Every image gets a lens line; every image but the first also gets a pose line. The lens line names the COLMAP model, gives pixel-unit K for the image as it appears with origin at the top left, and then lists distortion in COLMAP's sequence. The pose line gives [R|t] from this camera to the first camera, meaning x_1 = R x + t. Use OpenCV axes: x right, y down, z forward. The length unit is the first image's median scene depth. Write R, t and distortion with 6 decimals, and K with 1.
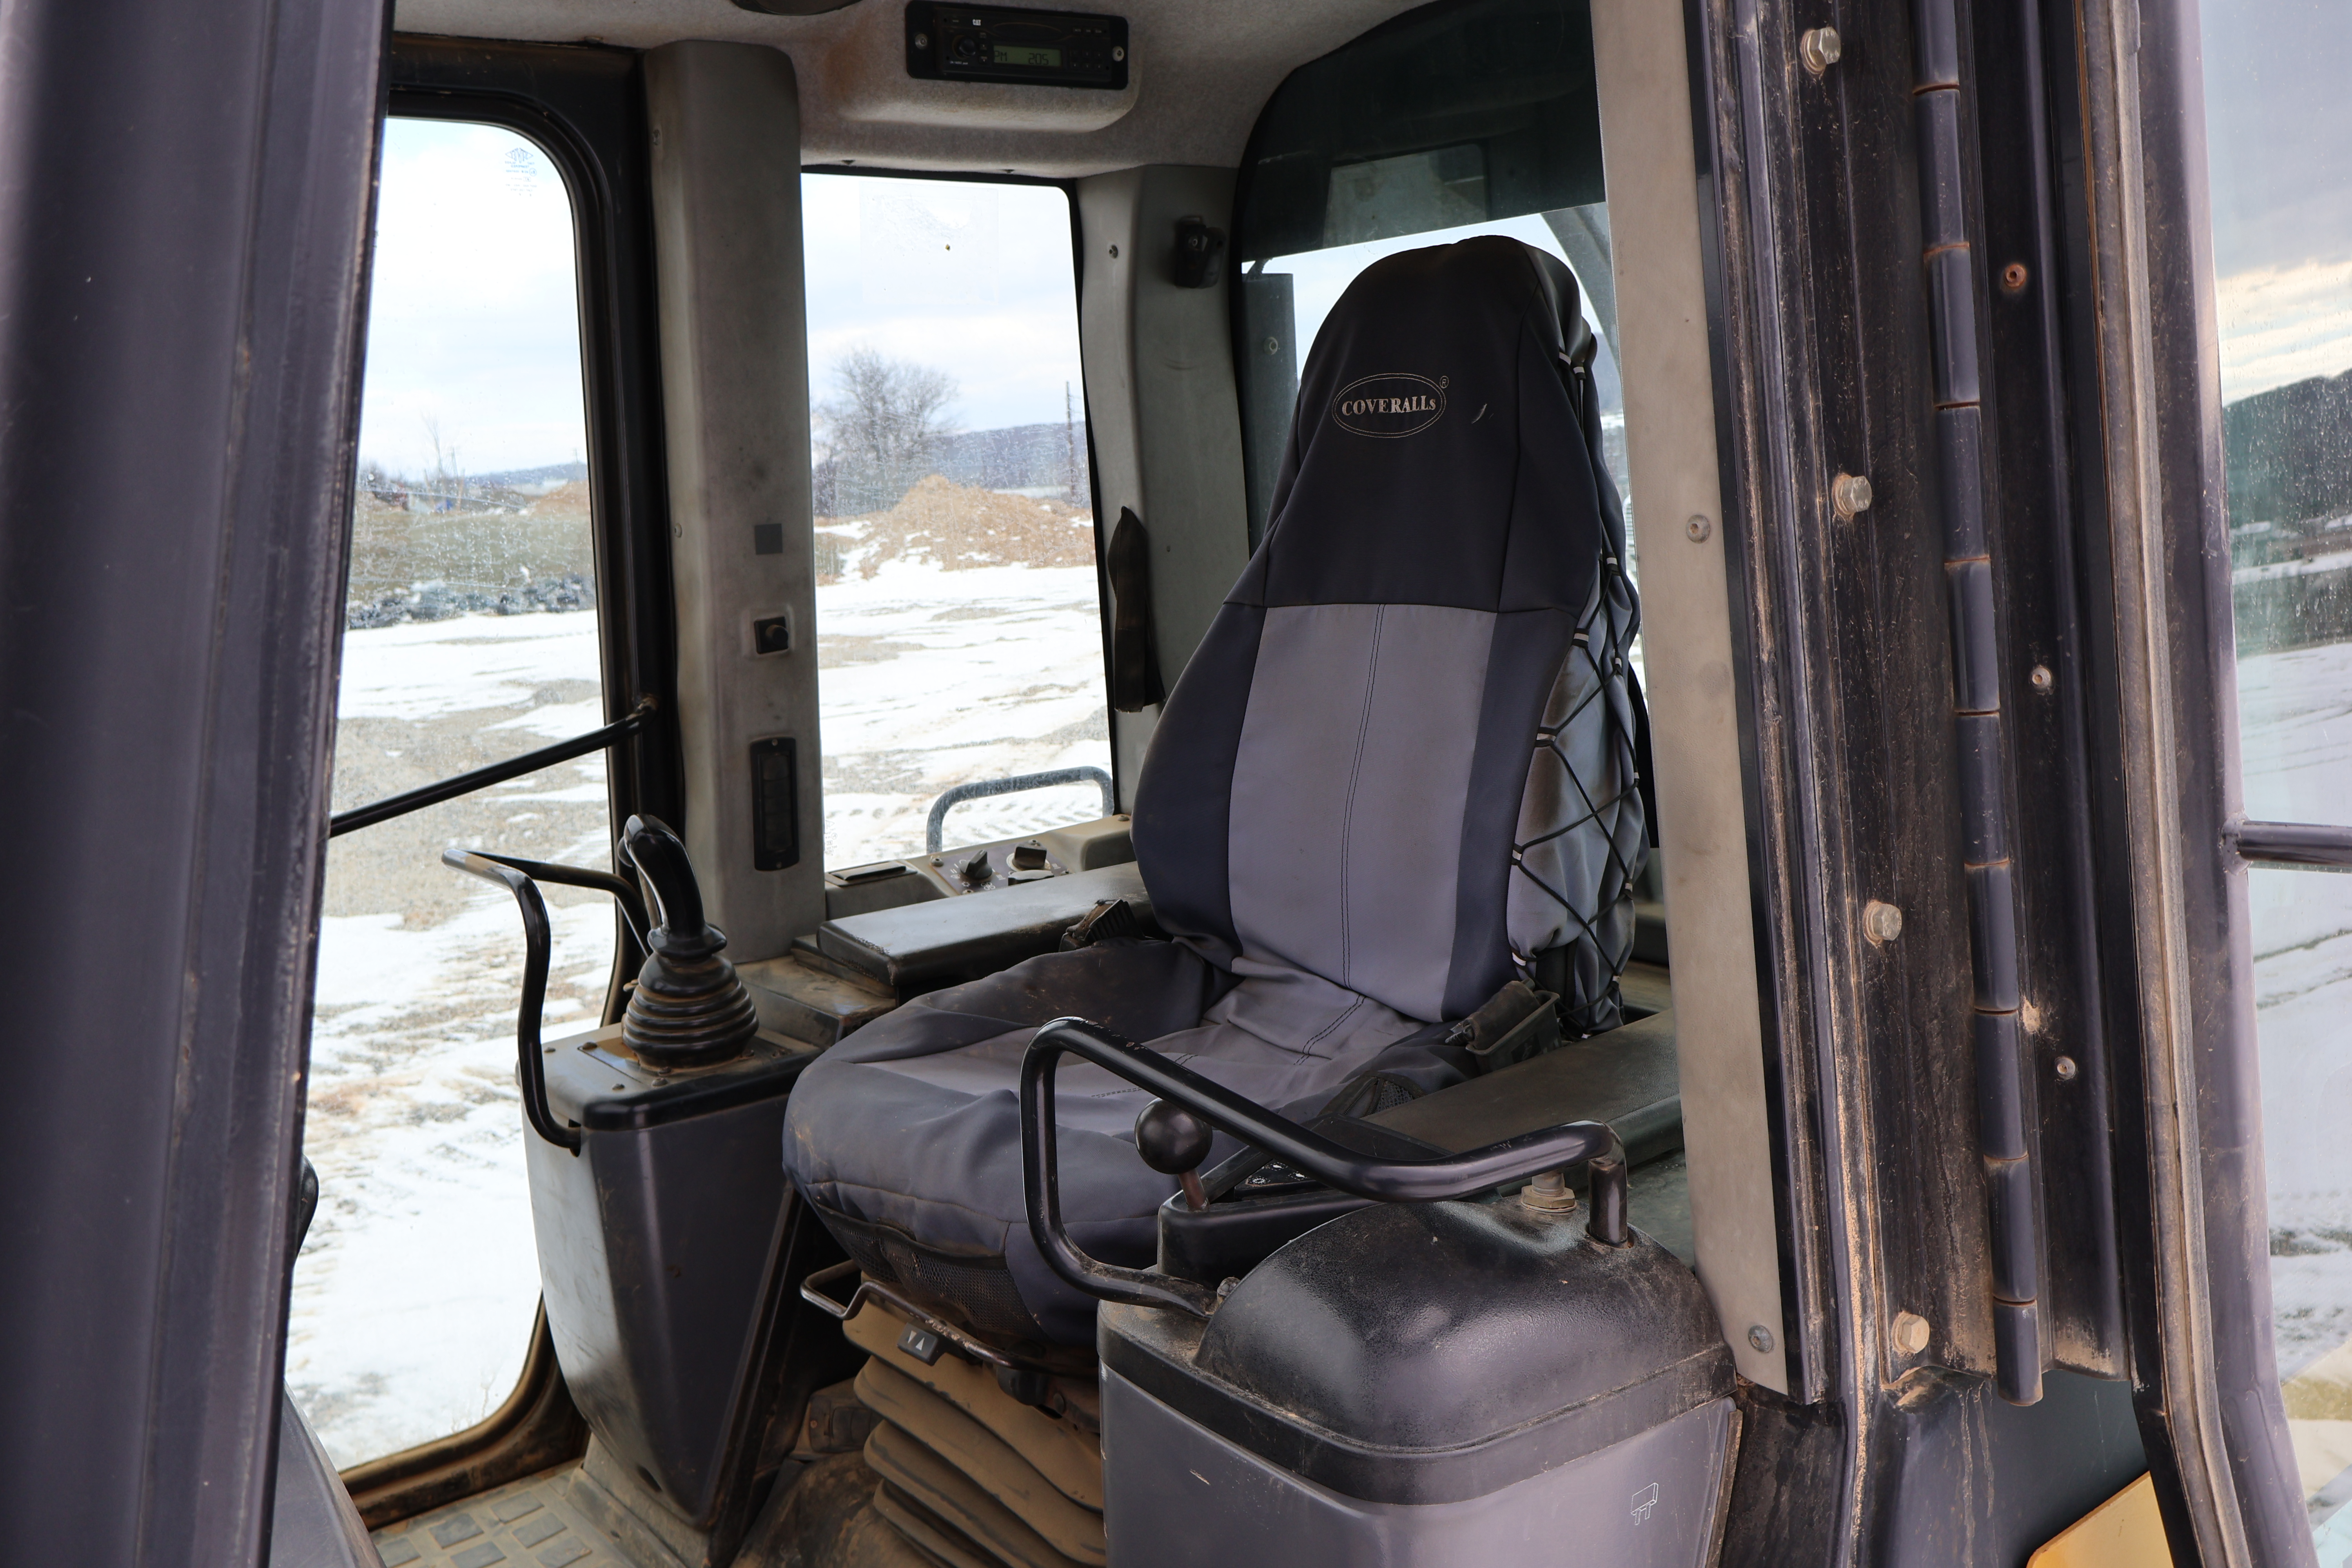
lens RADIAL K [[1979.4, 0, 1168.2], [0, 1979.4, 794.6], [0, 0, 1]] dist [0.000467, 0.003773]
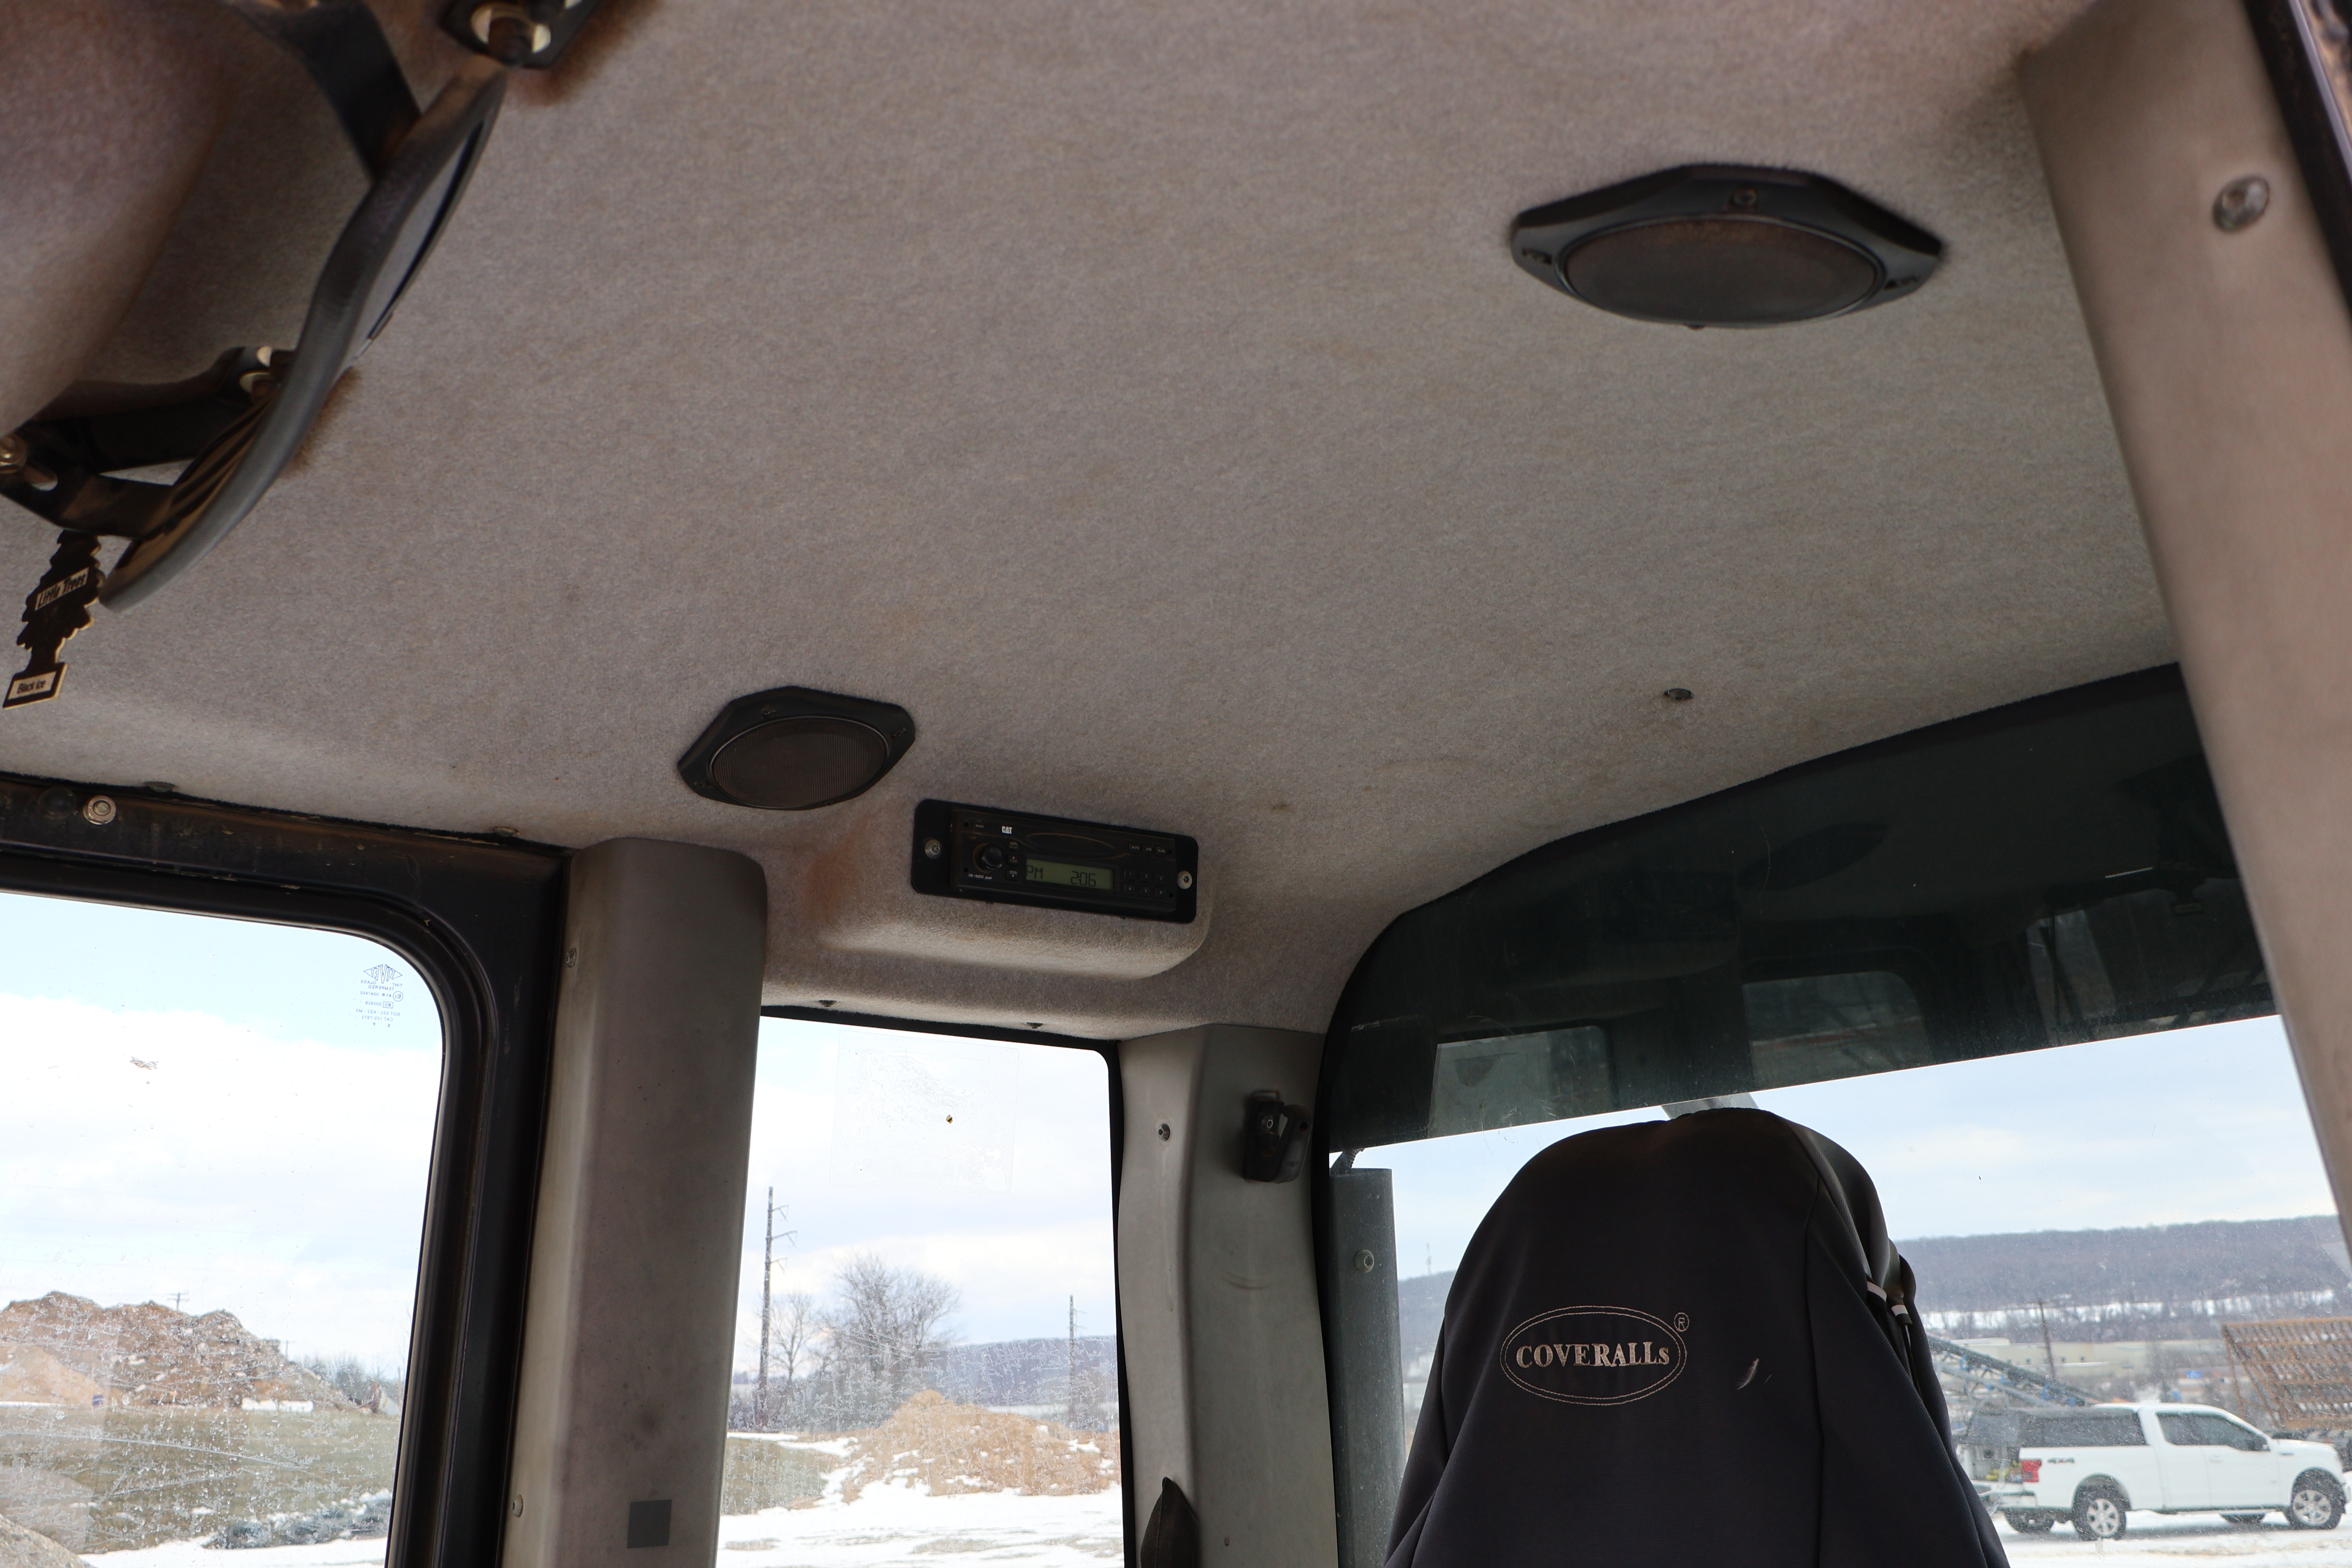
lens RADIAL K [[1979.4, 0, 1168.2], [0, 1979.4, 794.6], [0, 0, 1]] dist [0.000467, 0.003773]
pose [[0.999562, 0.027966, -0.009688, -0.023358], [-0.029378, 0.897849, -0.439322, -0.056691], [-0.003588, 0.439414, 0.898278, 0.262943]]
